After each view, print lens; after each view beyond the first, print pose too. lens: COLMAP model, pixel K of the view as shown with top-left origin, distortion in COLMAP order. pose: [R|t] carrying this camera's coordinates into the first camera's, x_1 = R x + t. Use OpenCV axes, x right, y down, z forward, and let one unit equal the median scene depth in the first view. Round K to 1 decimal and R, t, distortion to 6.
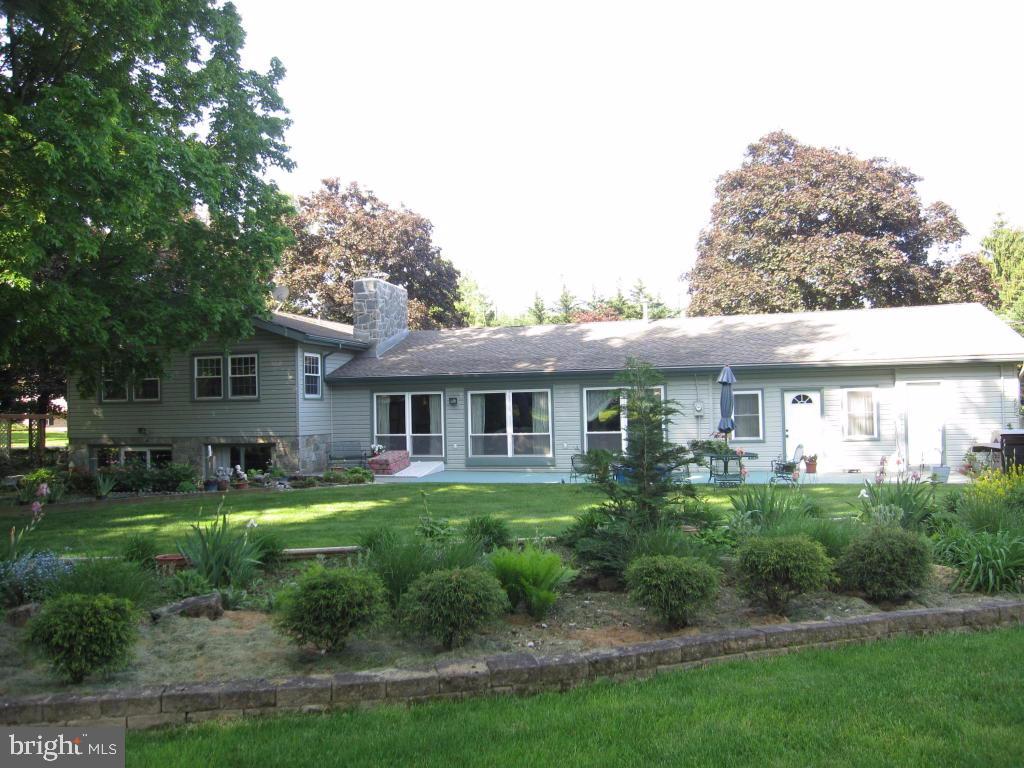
lens RADIAL K [[845.0, 0, 512.0], [0, 845.0, 384.0], [0, 0, 1]] dist [-0.022783, 0.003503]
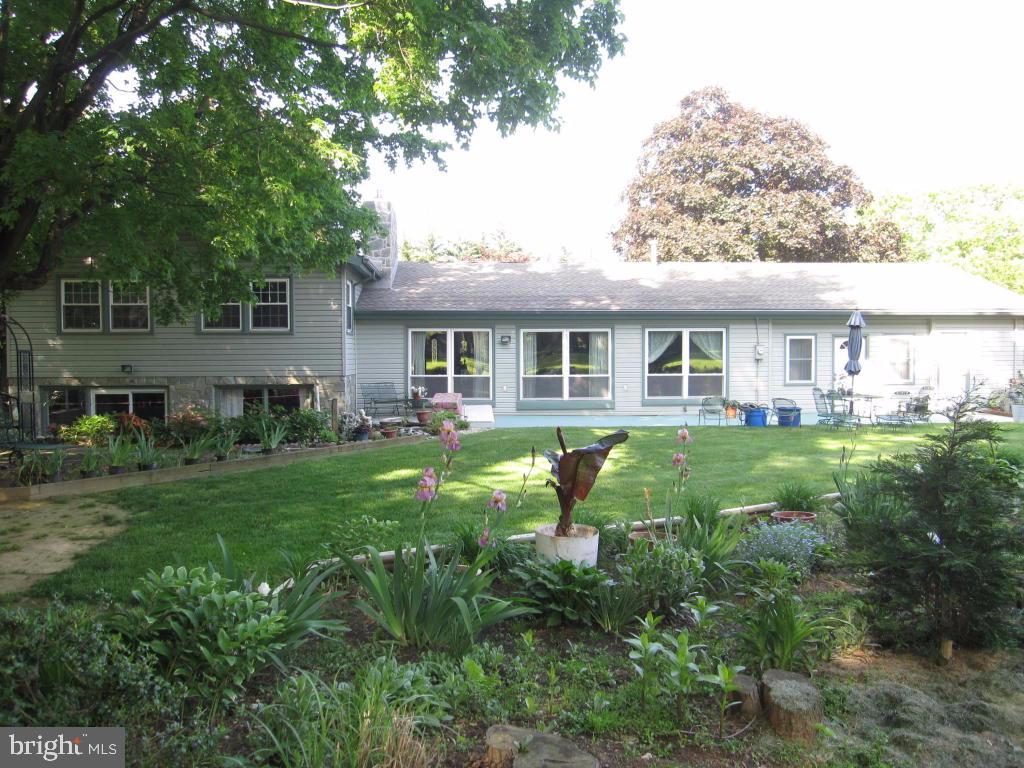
lens RADIAL K [[845.0, 0, 512.0], [0, 845.0, 384.0], [0, 0, 1]] dist [-0.022783, 0.003503]
pose [[0.939653, 0.003805, 0.342107, -0.379141], [-0.025879, 0.997864, 0.059982, 0.013252], [-0.341148, -0.065216, 0.937745, 0.129319]]
